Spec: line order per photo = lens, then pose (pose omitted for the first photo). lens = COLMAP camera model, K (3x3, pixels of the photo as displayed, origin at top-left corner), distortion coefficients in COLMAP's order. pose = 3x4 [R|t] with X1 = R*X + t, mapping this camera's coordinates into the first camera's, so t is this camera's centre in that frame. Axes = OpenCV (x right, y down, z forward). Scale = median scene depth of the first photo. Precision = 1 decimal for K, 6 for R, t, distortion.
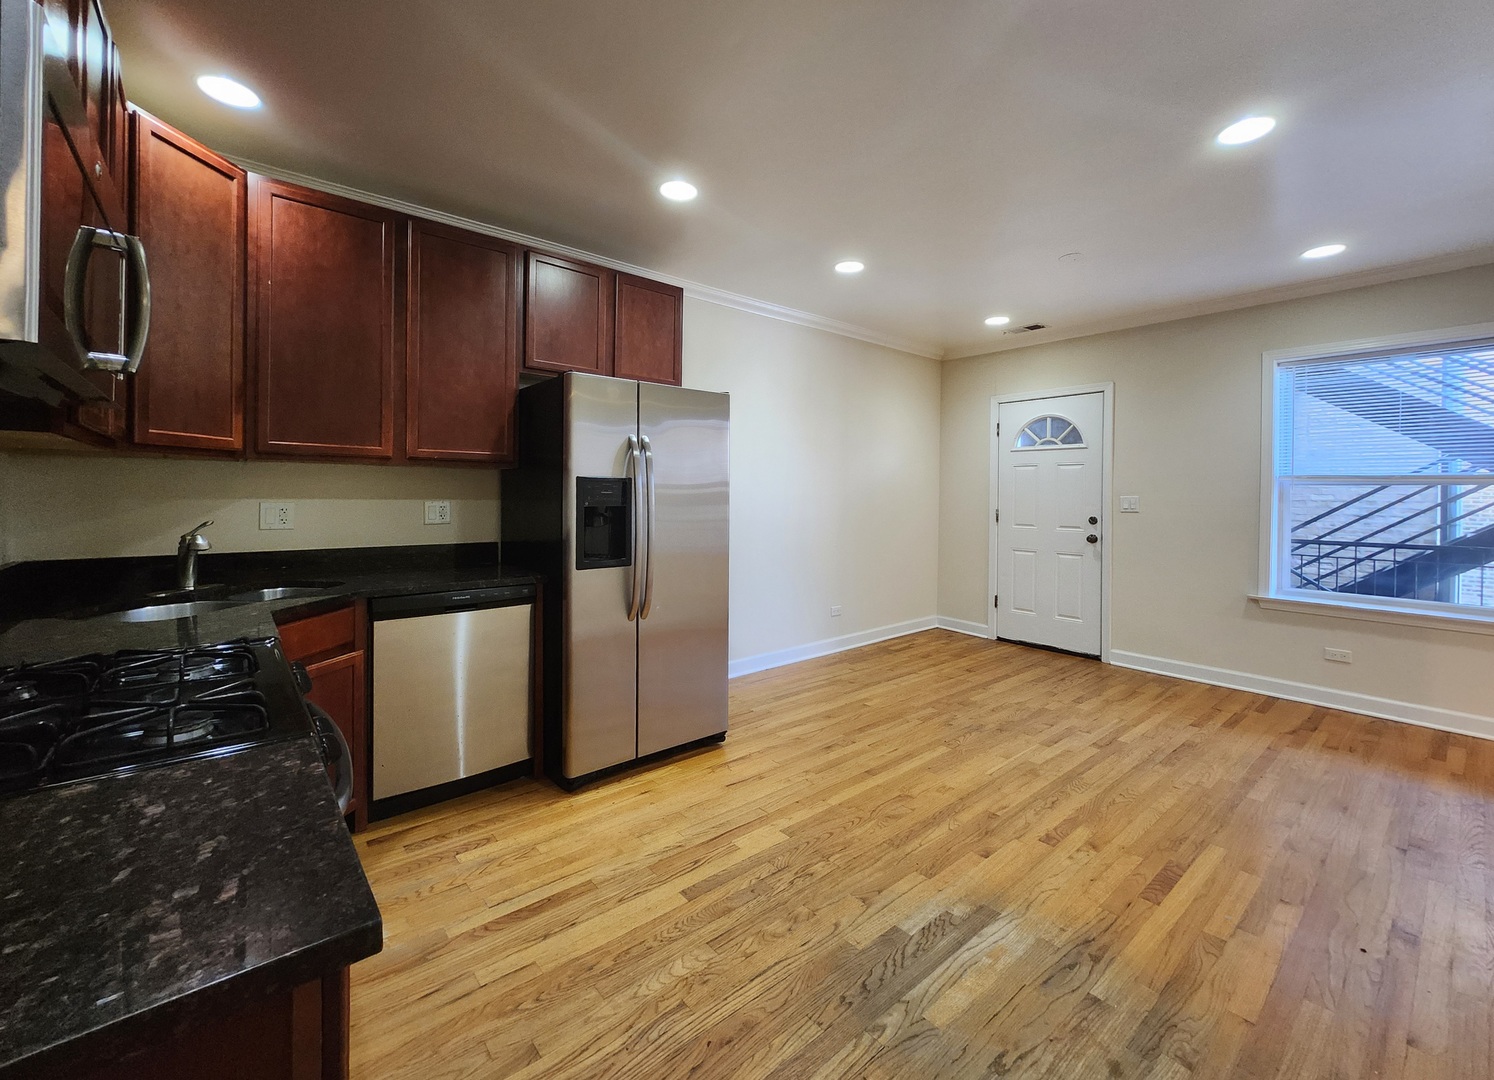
lens RADIAL K [[619.4, 0, 746.7], [0, 619.4, 496.0], [0, 0, 1]] dist [-0.000141, -0.000173]
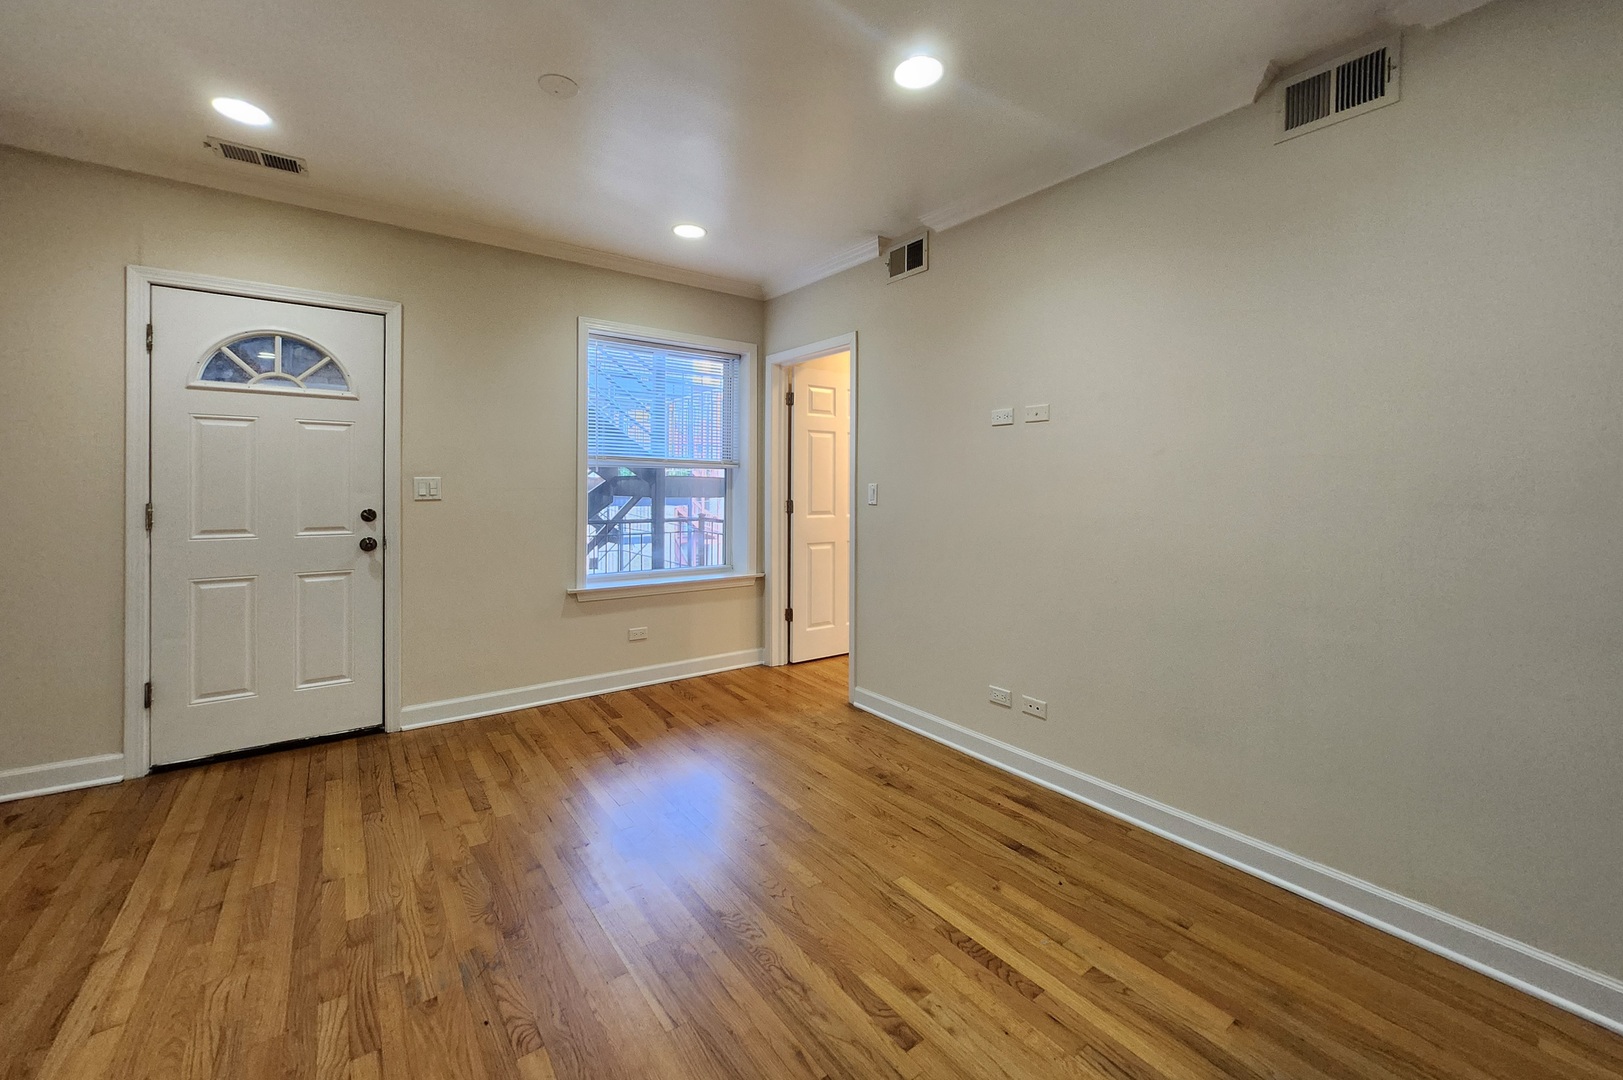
lens RADIAL K [[659.3, 0, 811.7], [0, 659.3, 485.1], [0, 0, 1]] dist [-0.000261, 0.000087]
pose [[0.069172, -0.009182, 0.997562, -0.081872], [-0.000059, 0.999958, 0.009209, 0.002670], [-0.997605, -0.000696, 0.069168, 0.527520]]
